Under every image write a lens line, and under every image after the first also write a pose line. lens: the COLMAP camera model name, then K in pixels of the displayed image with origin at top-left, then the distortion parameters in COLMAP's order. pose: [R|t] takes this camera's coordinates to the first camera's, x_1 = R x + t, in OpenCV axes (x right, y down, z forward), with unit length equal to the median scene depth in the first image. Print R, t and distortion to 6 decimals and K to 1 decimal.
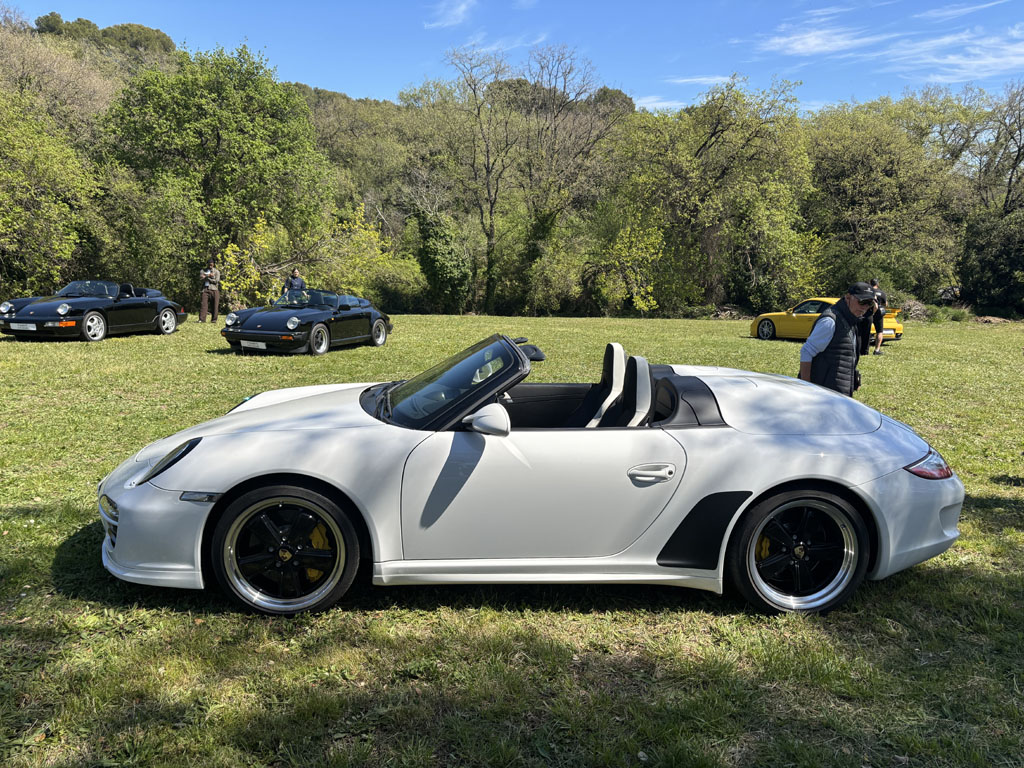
lens RADIAL K [[784.4, 0, 512.0], [0, 784.4, 384.0], [0, 0, 1]] dist [0.021390, -0.012745]
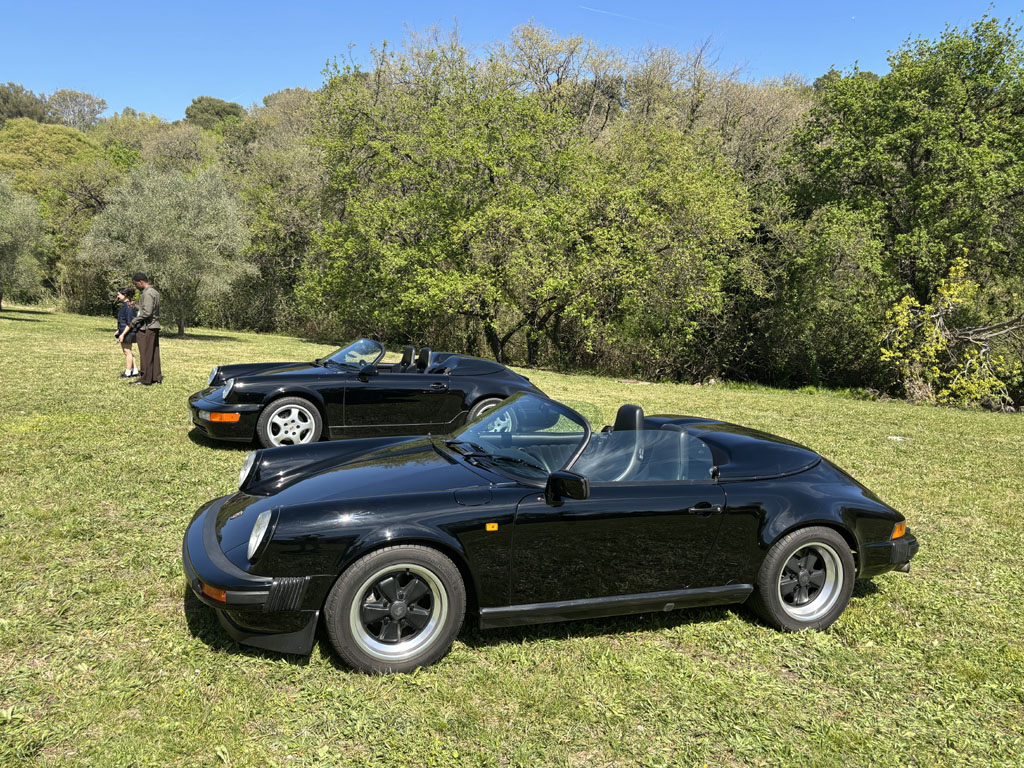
lens RADIAL K [[784.4, 0, 512.0], [0, 784.4, 384.0], [0, 0, 1]] dist [0.021390, -0.012745]
pose [[0.600594, 0.087092, -0.794797, -0.024330], [-0.148726, 0.988870, -0.004028, -0.113921], [0.785600, 0.120627, 0.606863, 0.752729]]
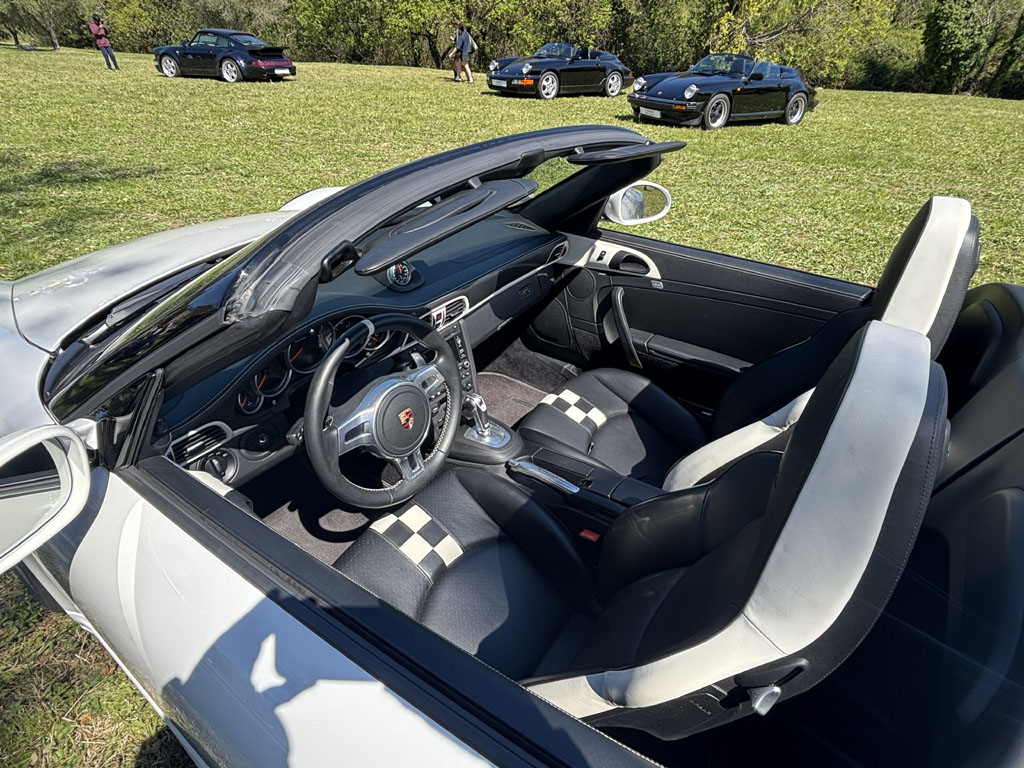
lens RADIAL K [[547.4, 0, 512.0], [0, 547.4, 384.0], [0, 0, 1]] dist [-0.038439, 0.027517]
pose [[0.761851, 0.349456, -0.545402, 0.039821], [-0.098177, 0.894560, 0.436032, -0.019934], [0.640269, -0.278646, 0.715830, 0.226748]]
